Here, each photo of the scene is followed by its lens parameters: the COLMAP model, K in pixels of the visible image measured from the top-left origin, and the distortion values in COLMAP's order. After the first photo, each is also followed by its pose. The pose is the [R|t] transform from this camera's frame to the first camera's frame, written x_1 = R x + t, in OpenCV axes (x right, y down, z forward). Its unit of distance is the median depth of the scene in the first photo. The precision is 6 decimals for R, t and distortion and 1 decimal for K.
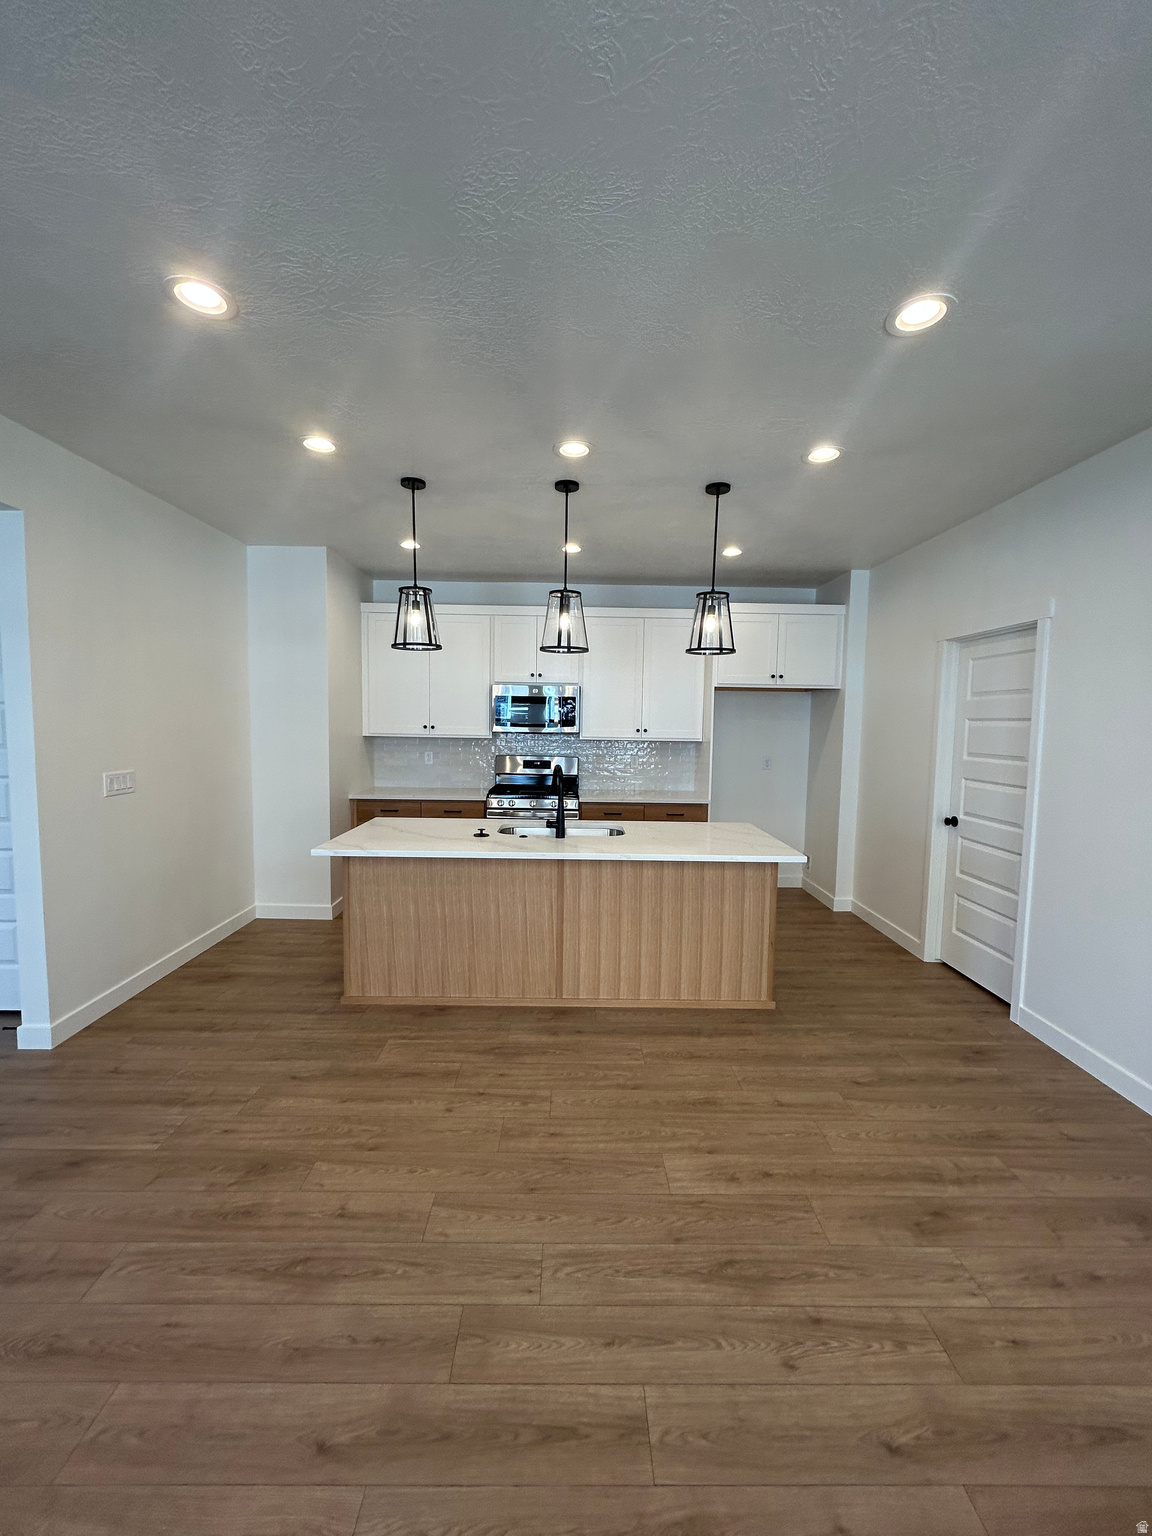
lens RADIAL K [[614.8, 0, 576.0], [0, 614.8, 768.0], [0, 0, 1]] dist [-0.001721, 0.000529]
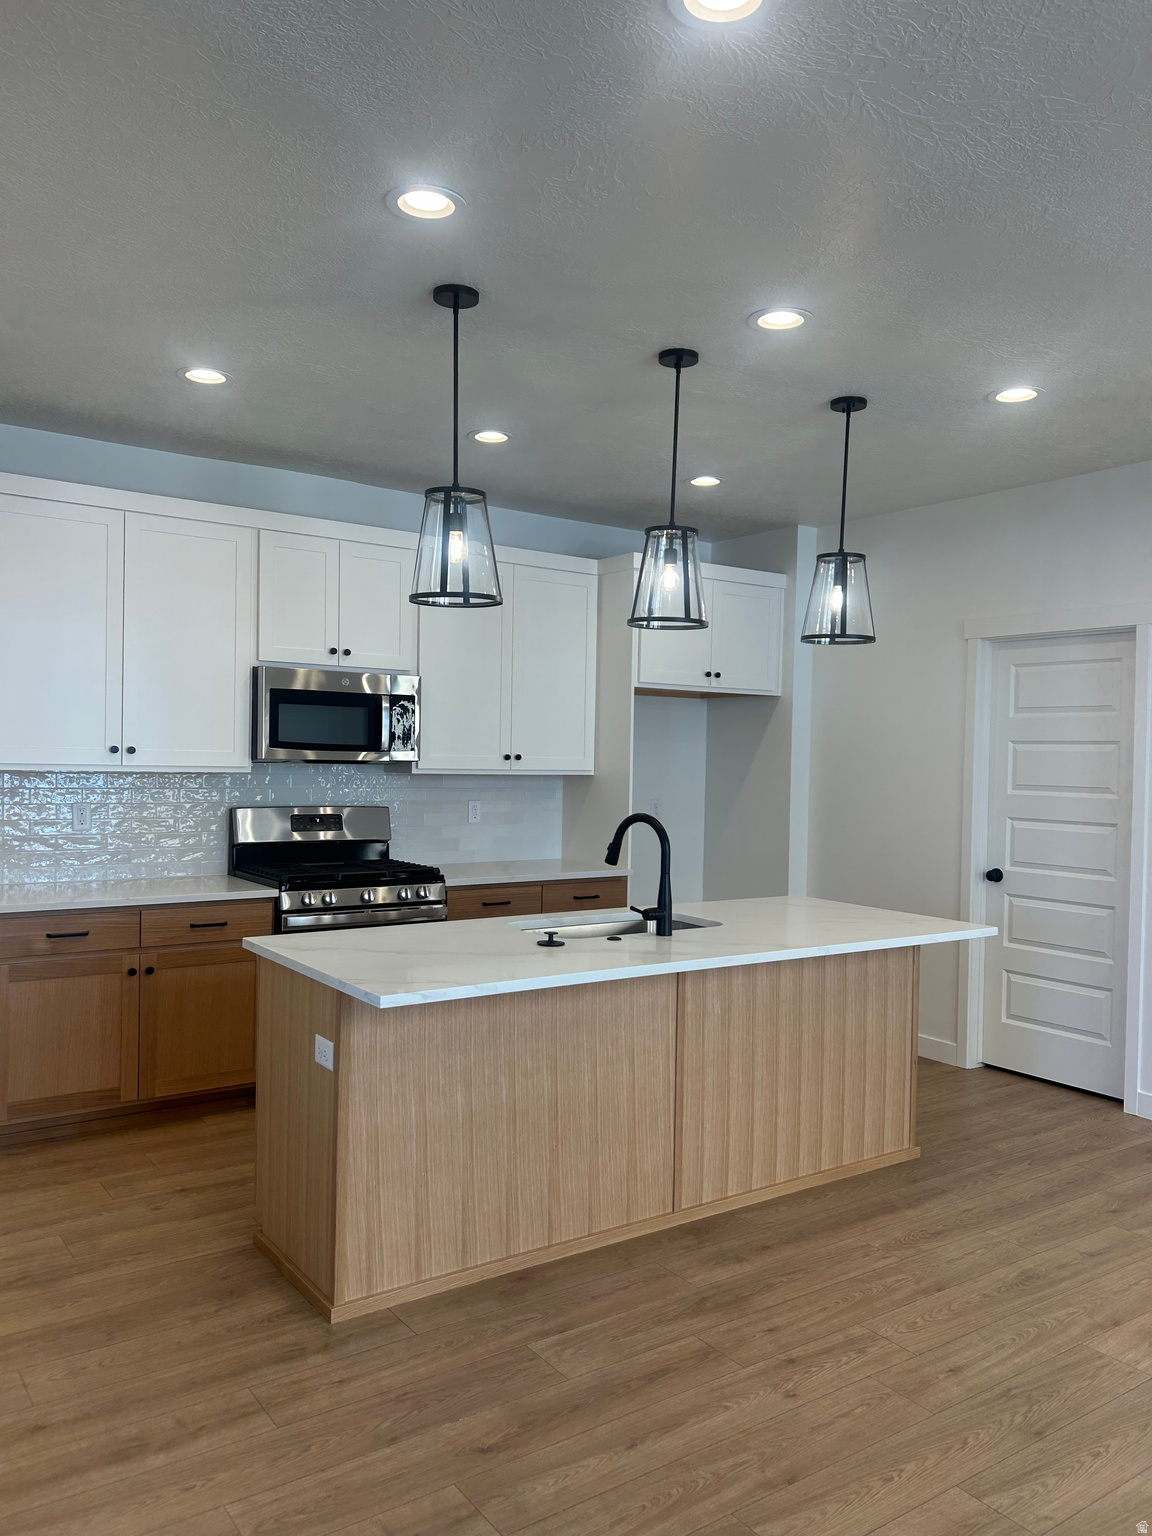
lens RADIAL K [[1158.9, 0, 584.3], [0, 1158.9, 772.2], [0, 0, 1]] dist [0.024124, -0.005997]
pose [[0.820742, -0.007944, 0.571244, -0.779878], [0.036542, 0.998586, -0.038615, -0.004458], [-0.570129, 0.052568, 0.819872, 0.124989]]
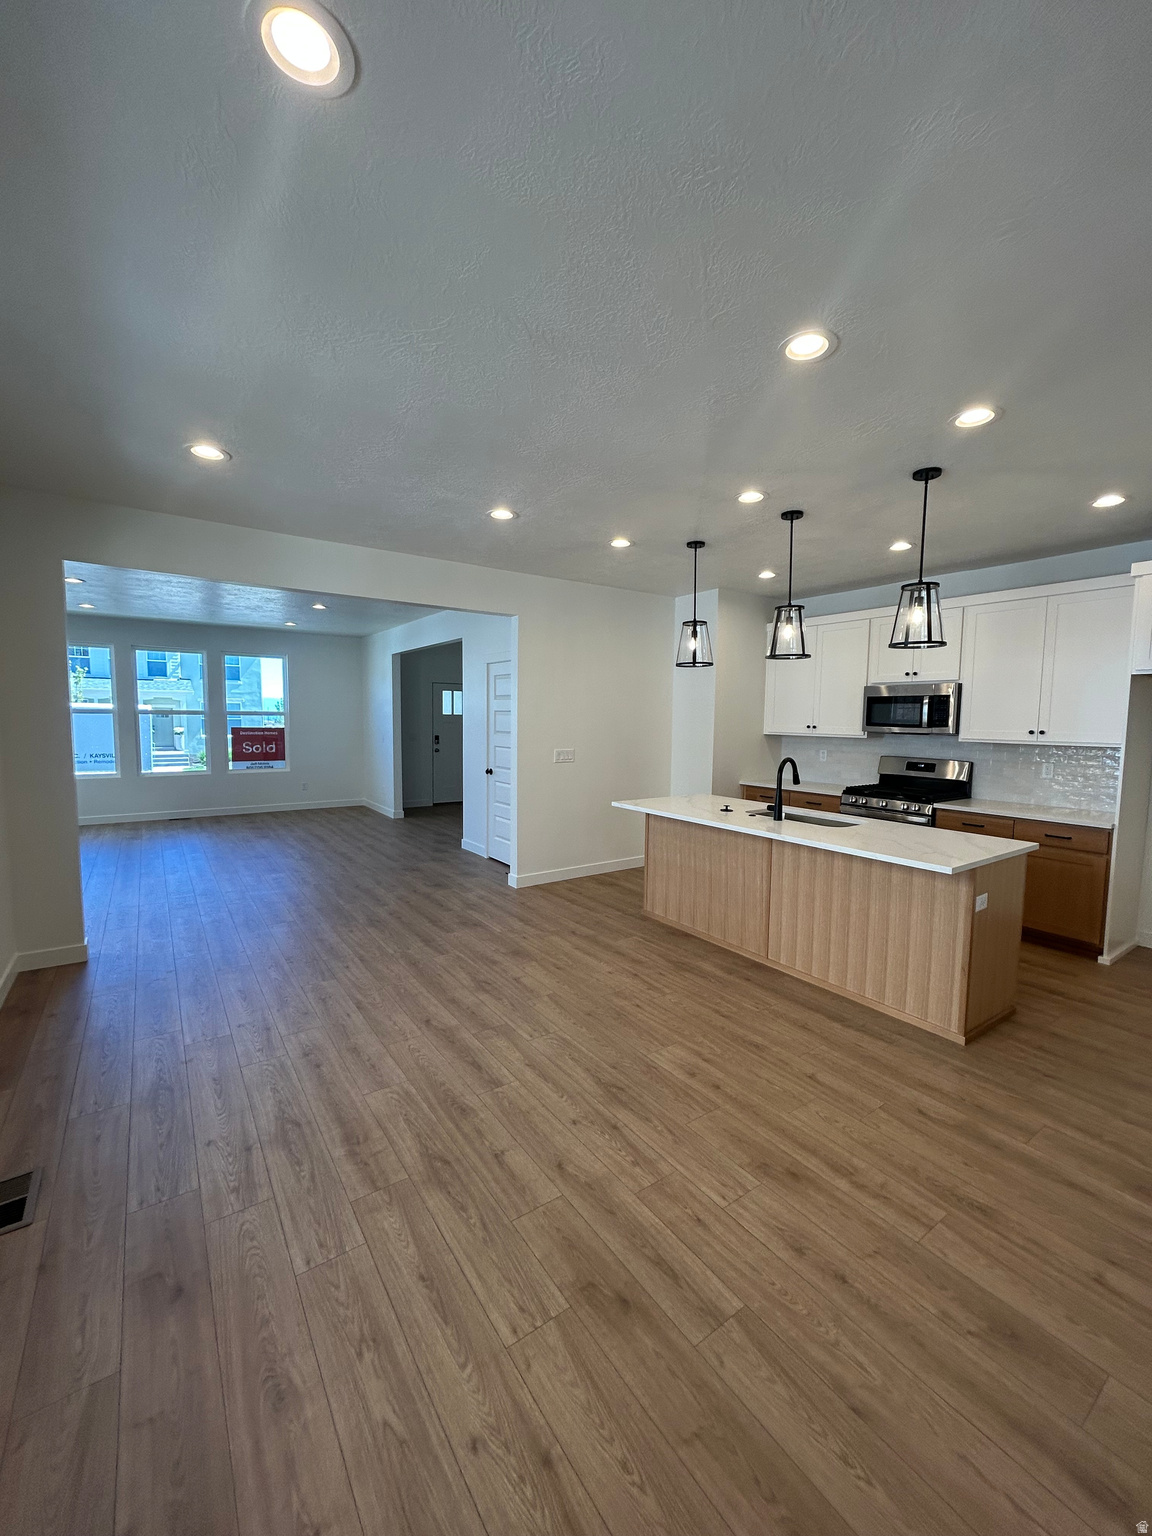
lens RADIAL K [[614.8, 0, 576.0], [0, 614.8, 768.0], [0, 0, 1]] dist [-0.001721, 0.000529]
pose [[0.564266, 0.060672, -0.823361, 0.753722], [-0.066990, 0.997372, 0.027585, 0.009759], [0.822871, 0.039592, 0.566848, 0.033753]]
